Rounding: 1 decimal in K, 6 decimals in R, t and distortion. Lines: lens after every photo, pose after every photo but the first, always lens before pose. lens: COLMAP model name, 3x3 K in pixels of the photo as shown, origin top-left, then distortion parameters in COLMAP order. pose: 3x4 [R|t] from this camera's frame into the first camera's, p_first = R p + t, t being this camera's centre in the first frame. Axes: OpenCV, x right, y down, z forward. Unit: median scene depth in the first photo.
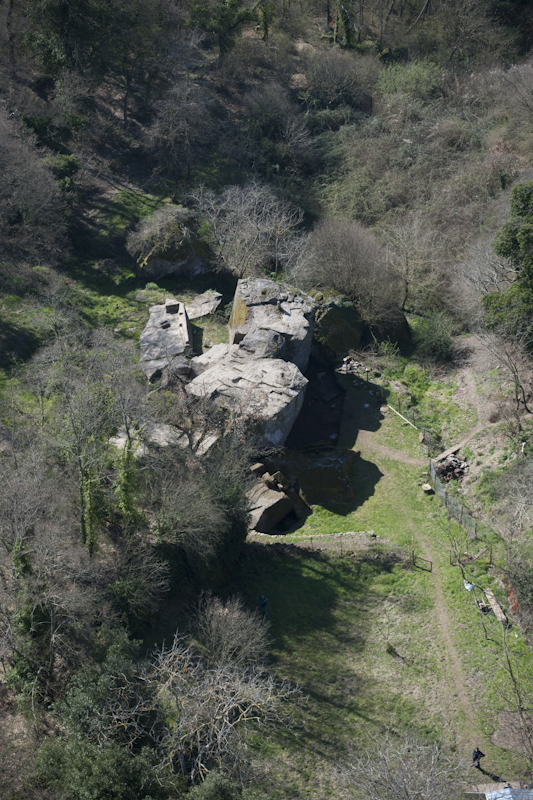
lens RADIAL K [[1509.8, 0, 266.5], [0, 1509.8, 400.0], [0, 0, 1]] dist [0.067747, 0.075684]
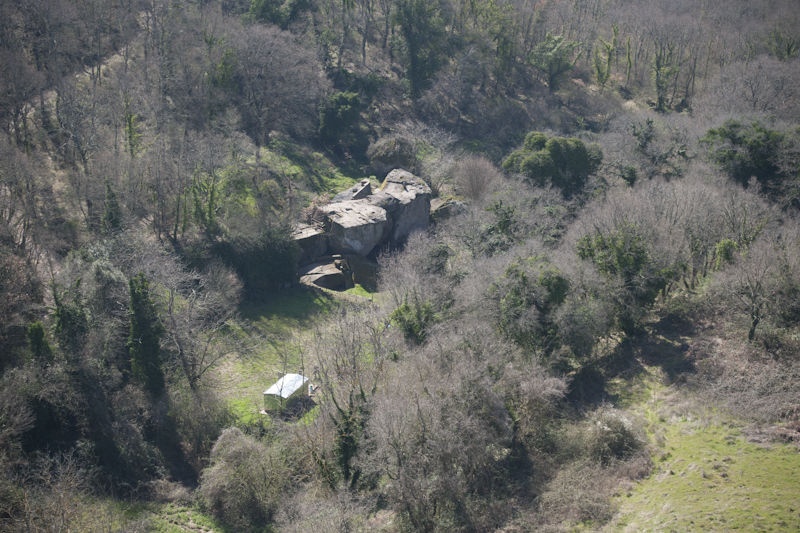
lens RADIAL K [[1509.8, 0, 400.0], [0, 1509.8, 266.5], [0, 0, 1]] dist [0.067747, 0.075684]
pose [[0.880496, 0.231227, -0.413836, 0.700620], [-0.305588, 0.944238, -0.122599, 0.222659], [0.362411, 0.234412, 0.902058, -0.458861]]
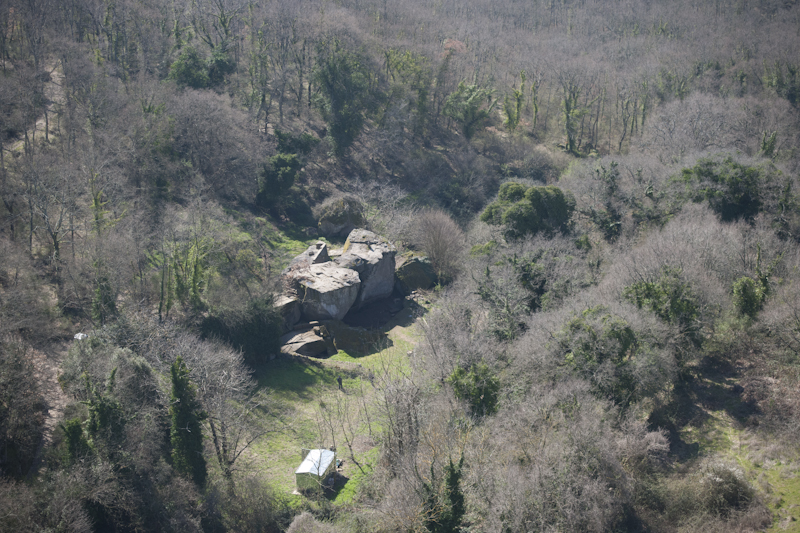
lens RADIAL K [[1509.8, 0, 400.0], [0, 1509.8, 266.5], [0, 0, 1]] dist [0.067747, 0.075684]
pose [[0.944463, 0.151925, -0.291392, 0.508217], [-0.212958, 0.958287, -0.190615, 0.257259], [0.250278, 0.242083, 0.937420, -0.487179]]
